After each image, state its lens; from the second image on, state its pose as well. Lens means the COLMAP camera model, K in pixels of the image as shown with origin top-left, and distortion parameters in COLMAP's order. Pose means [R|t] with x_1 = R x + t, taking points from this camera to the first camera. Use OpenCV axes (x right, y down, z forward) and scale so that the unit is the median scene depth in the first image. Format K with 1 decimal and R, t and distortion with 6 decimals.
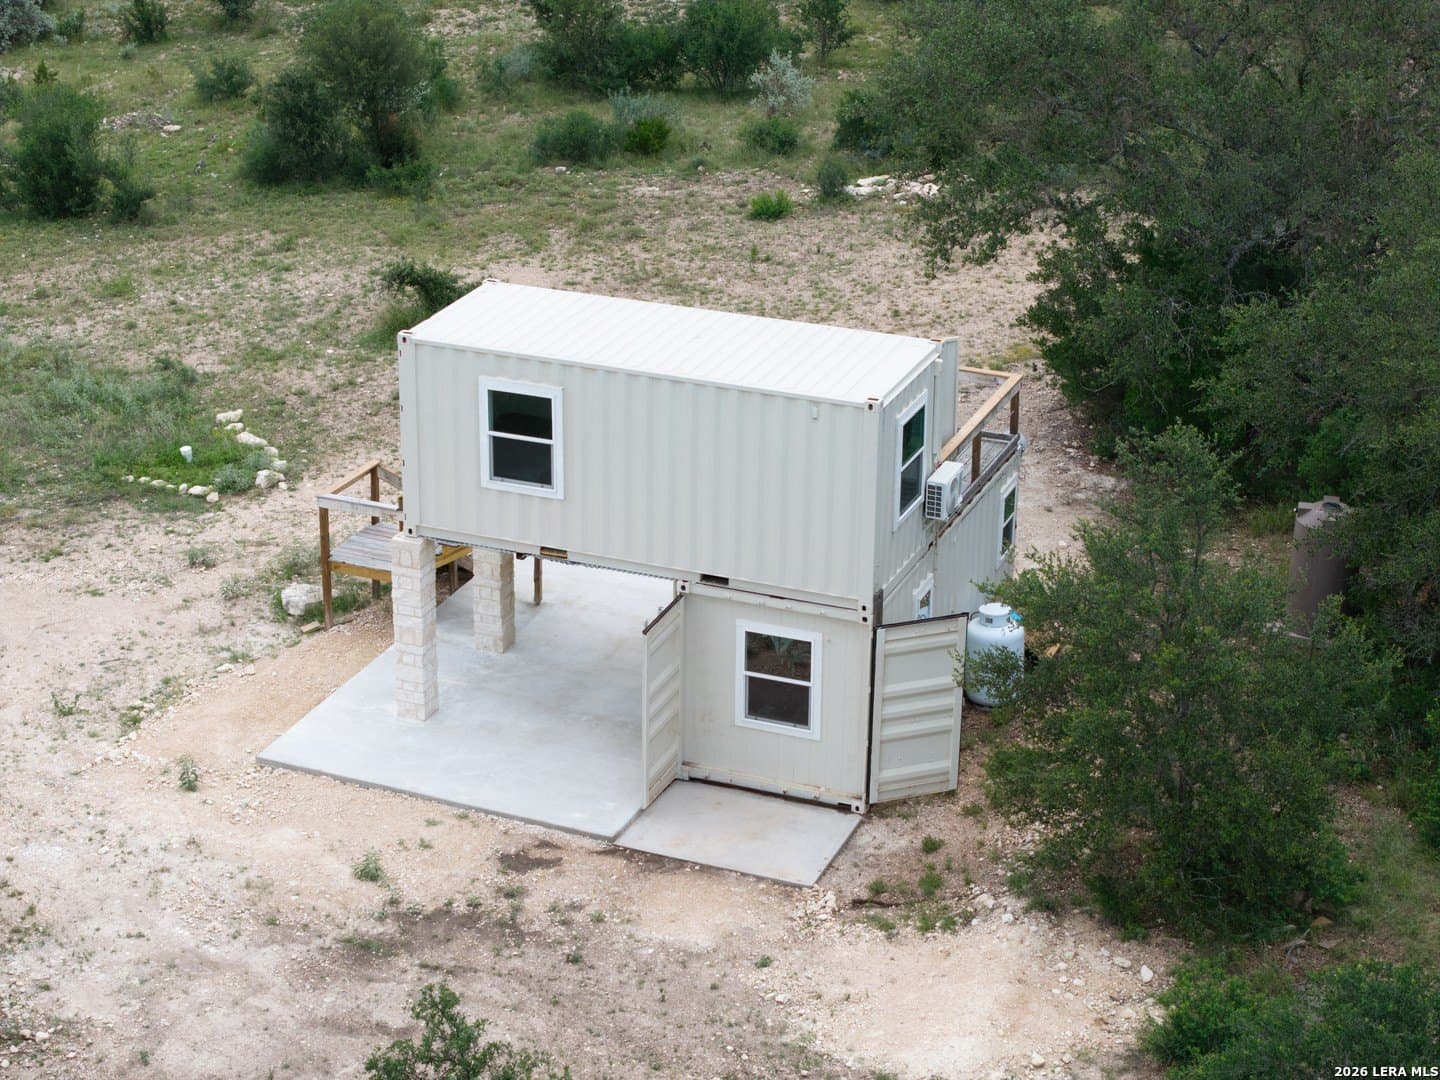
lens RADIAL K [[2922.8, 0, 718.8], [0, 2922.8, 548.5], [0, 0, 1]] dist [-0.285724, 0.000000]
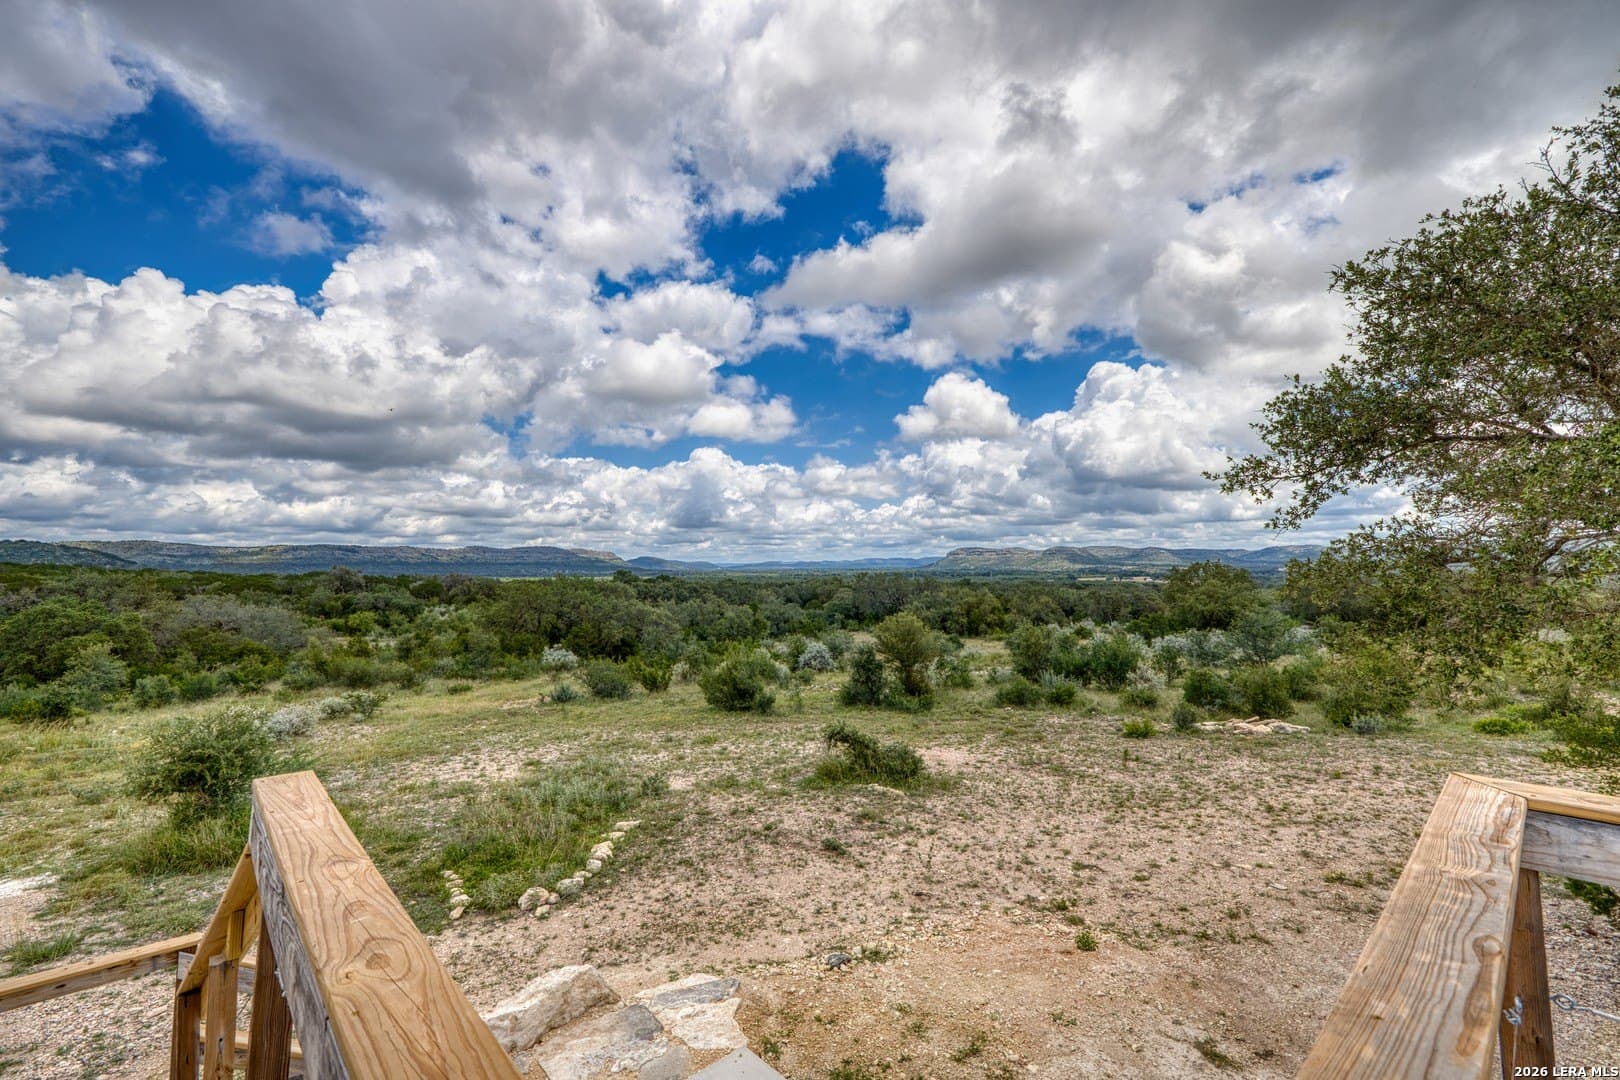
lens RADIAL K [[706.9, 0, 800.2], [0, 706.9, 538.9], [0, 0, 1]] dist [0.002094, -0.000006]
pose [[0.909390, -0.039104, -0.414102, 0.014748], [-0.142997, 0.905495, -0.399537, -0.039815], [0.390592, 0.422551, 0.817856, 0.642940]]
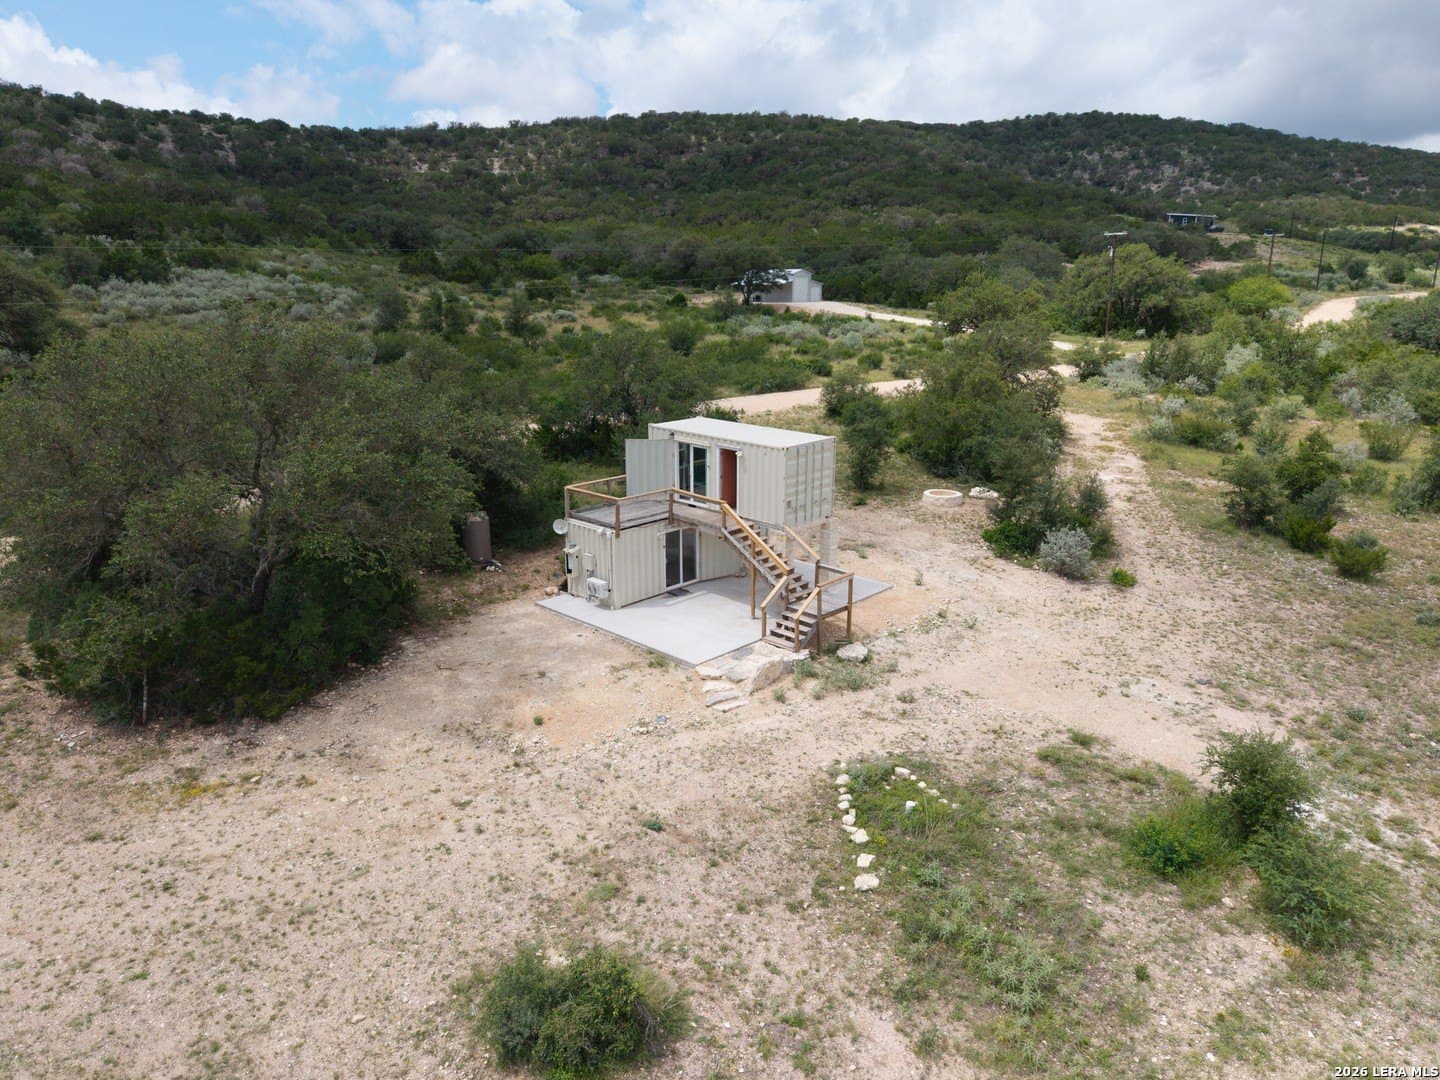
lens RADIAL K [[974.7, 0, 717.1], [0, 974.7, 543.5], [0, 0, 1]] dist [0.016261, -0.015750]
pose [[-0.928079, -0.116250, 0.353773, -0.200316], [0.130059, 0.789006, 0.600461, -0.324800], [-0.348932, 0.603287, -0.717141, 1.041820]]
